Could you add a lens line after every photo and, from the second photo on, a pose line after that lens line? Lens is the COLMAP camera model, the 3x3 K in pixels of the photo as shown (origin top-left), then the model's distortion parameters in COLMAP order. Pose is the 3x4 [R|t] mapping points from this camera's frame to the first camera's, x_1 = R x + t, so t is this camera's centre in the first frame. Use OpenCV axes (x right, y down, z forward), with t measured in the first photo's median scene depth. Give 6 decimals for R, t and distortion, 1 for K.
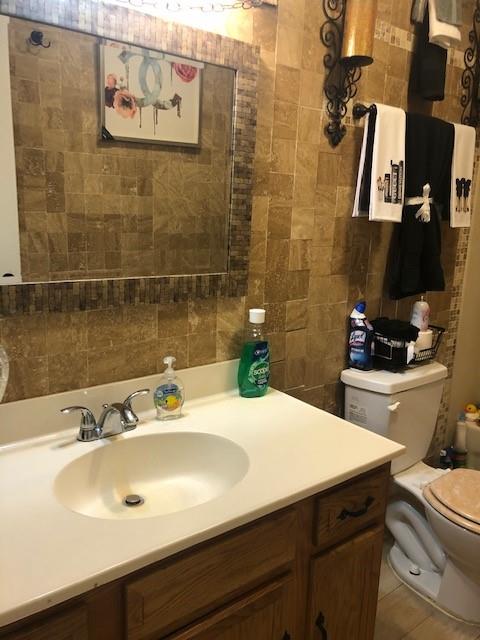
lens RADIAL K [[526.0, 0, 242.0], [0, 526.0, 317.6], [0, 0, 1]] dist [0.036558, -0.027174]
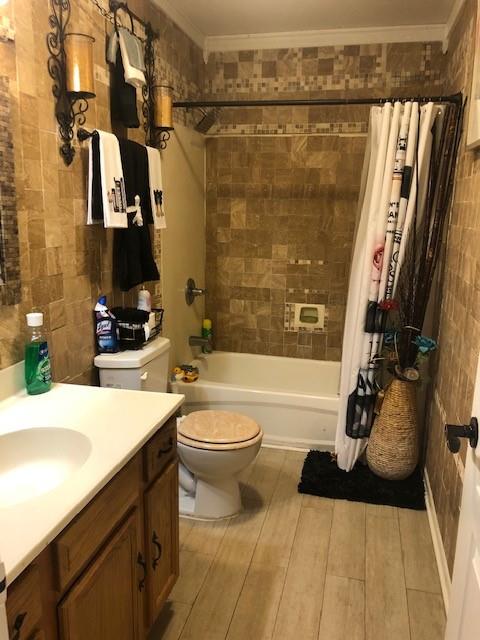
lens RADIAL K [[526.0, 0, 236.0], [0, 526.0, 320.9], [0, 0, 1]] dist [0.036558, -0.027174]
pose [[0.784793, -0.154454, 0.600204, -0.282770], [0.143176, 0.987434, 0.066894, -0.013027], [-0.602994, 0.033437, 0.797045, -0.127563]]
